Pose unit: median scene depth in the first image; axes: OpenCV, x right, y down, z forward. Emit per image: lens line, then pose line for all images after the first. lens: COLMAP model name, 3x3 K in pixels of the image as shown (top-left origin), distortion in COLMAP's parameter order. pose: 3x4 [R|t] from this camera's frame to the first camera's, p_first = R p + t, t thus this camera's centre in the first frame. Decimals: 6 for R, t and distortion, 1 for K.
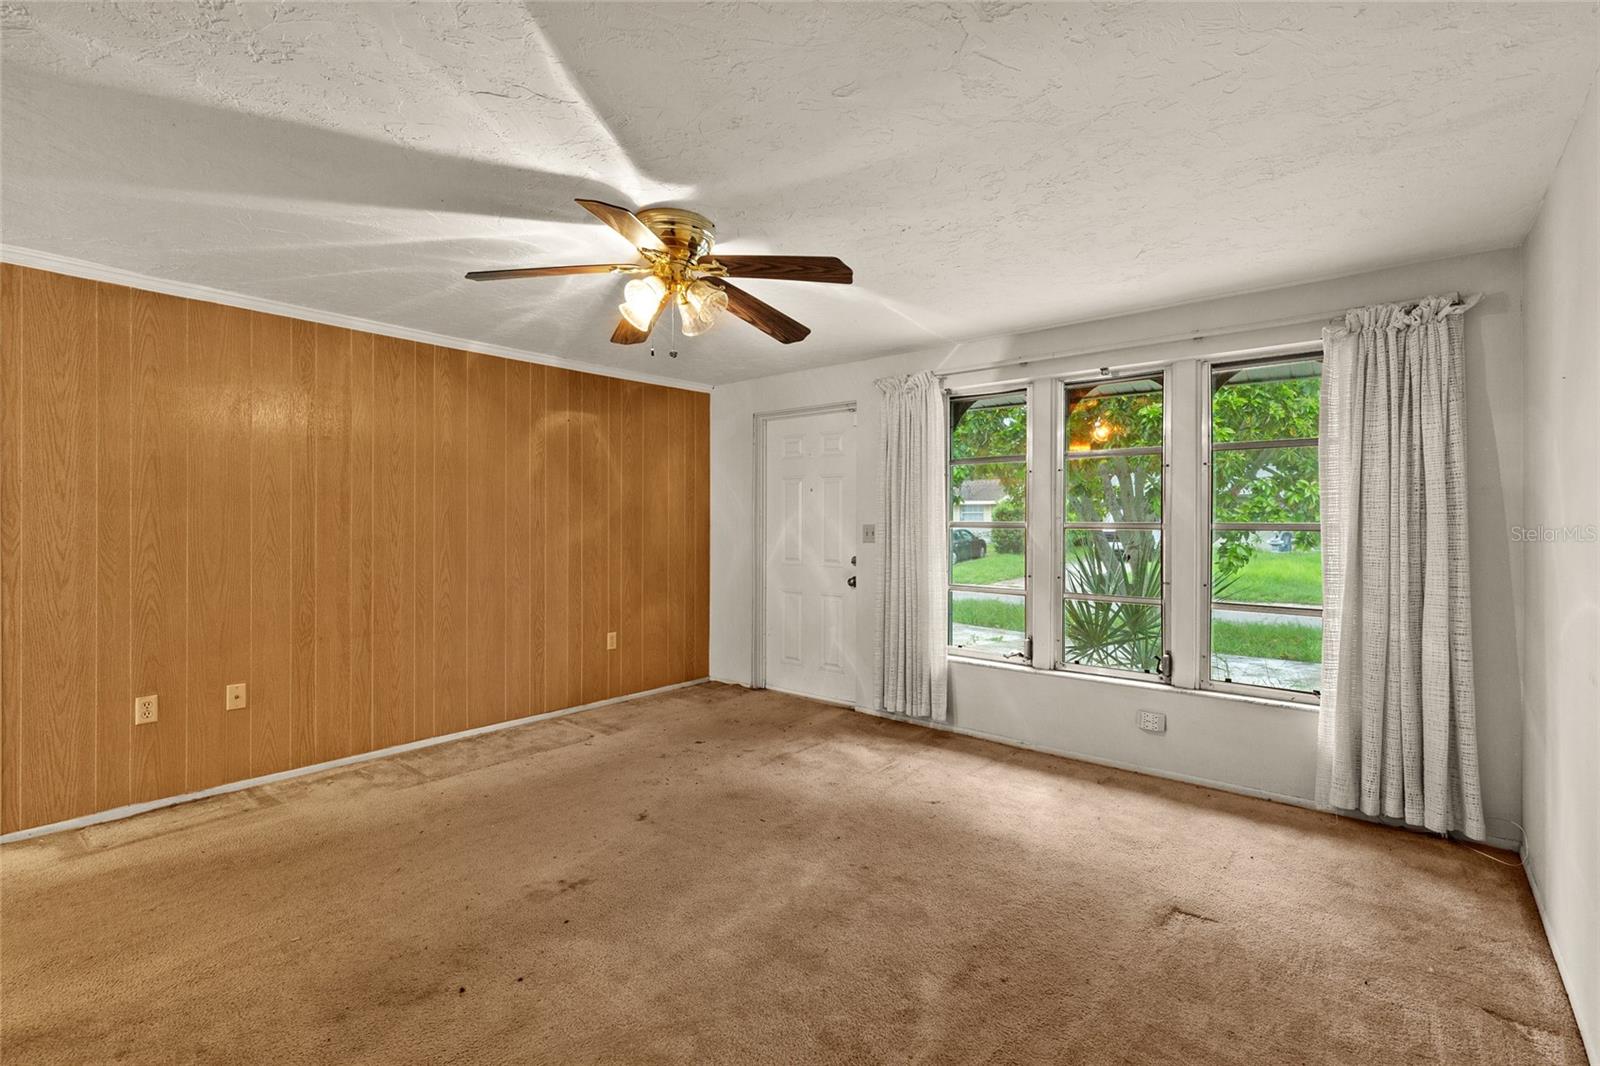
lens RADIAL K [[720.3, 0, 801.6], [0, 720.3, 519.4], [0, 0, 1]] dist [0.009670, 0.000400]
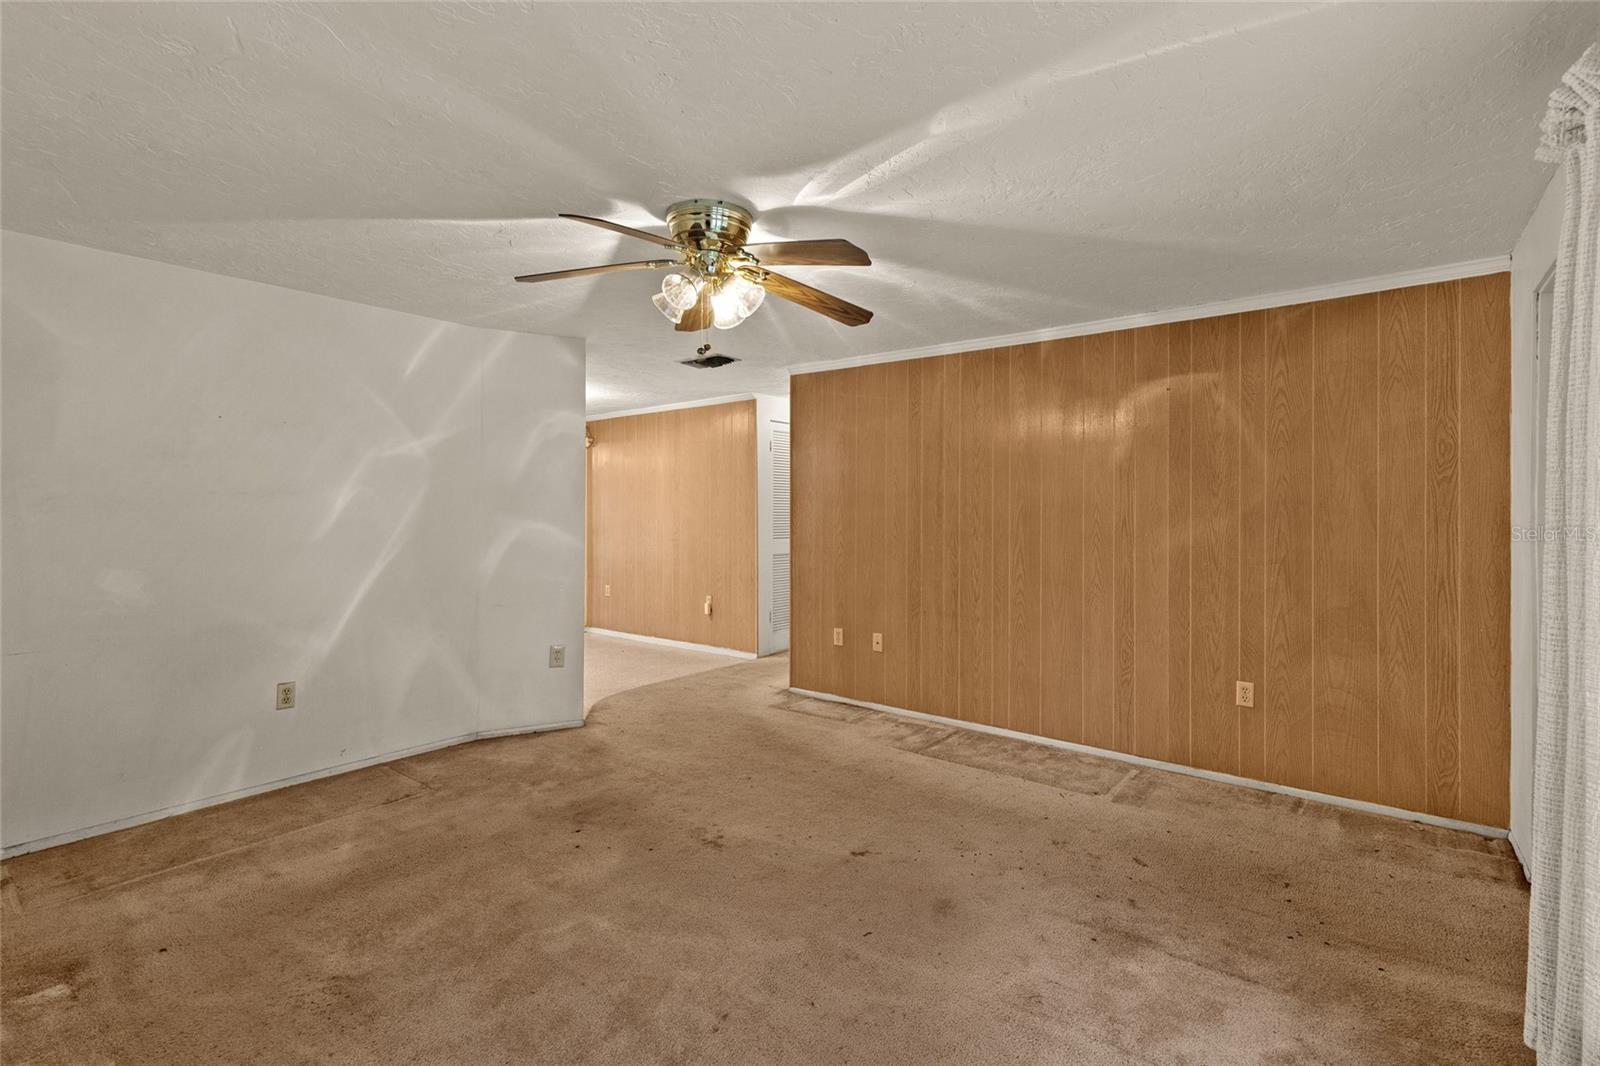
lens RADIAL K [[720.3, 0, 826.4], [0, 720.3, 509.5], [0, 0, 1]] dist [0.009670, 0.000400]
pose [[0.048508, -0.008056, -0.998790, 0.511766], [-0.007305, 0.999938, -0.008420, 0.001155], [0.998796, 0.007705, 0.048446, 0.708988]]
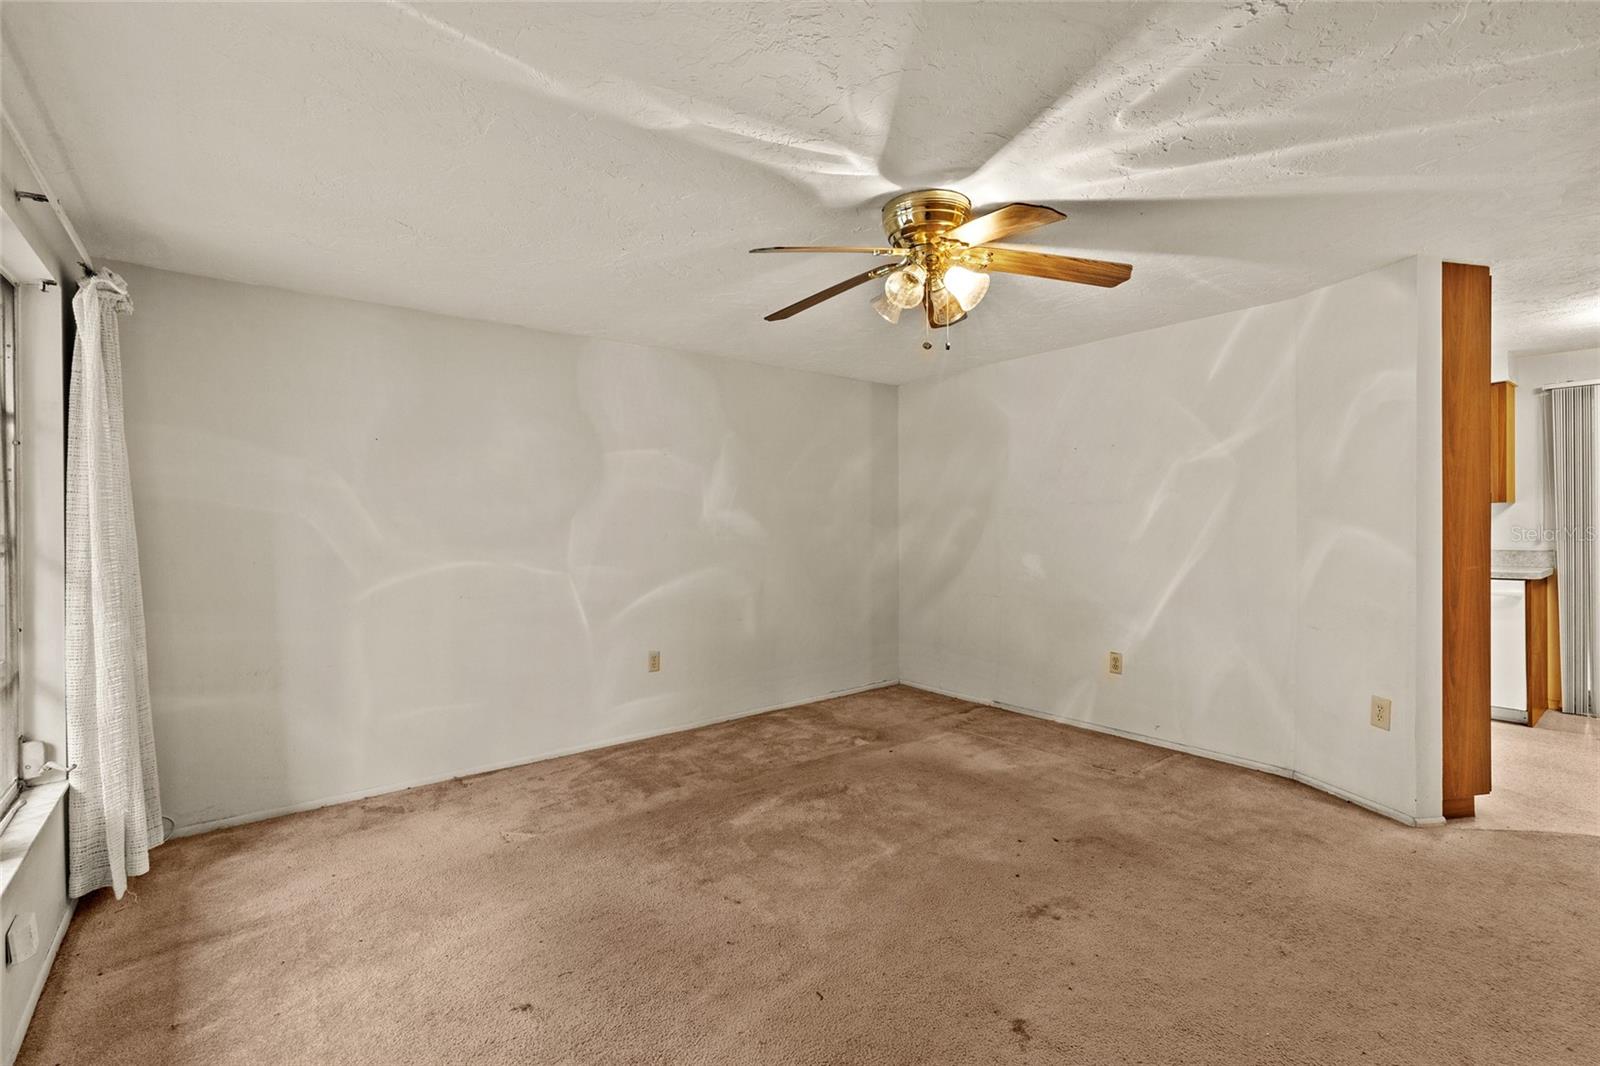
lens RADIAL K [[720.3, 0, 797.6], [0, 720.3, 533.6], [0, 0, 1]] dist [0.009670, 0.000400]
pose [[-0.976037, 0.006418, 0.217508, -0.137098], [0.012277, 0.999597, 0.025599, -0.007214], [-0.217256, 0.027656, -0.975723, 1.249235]]
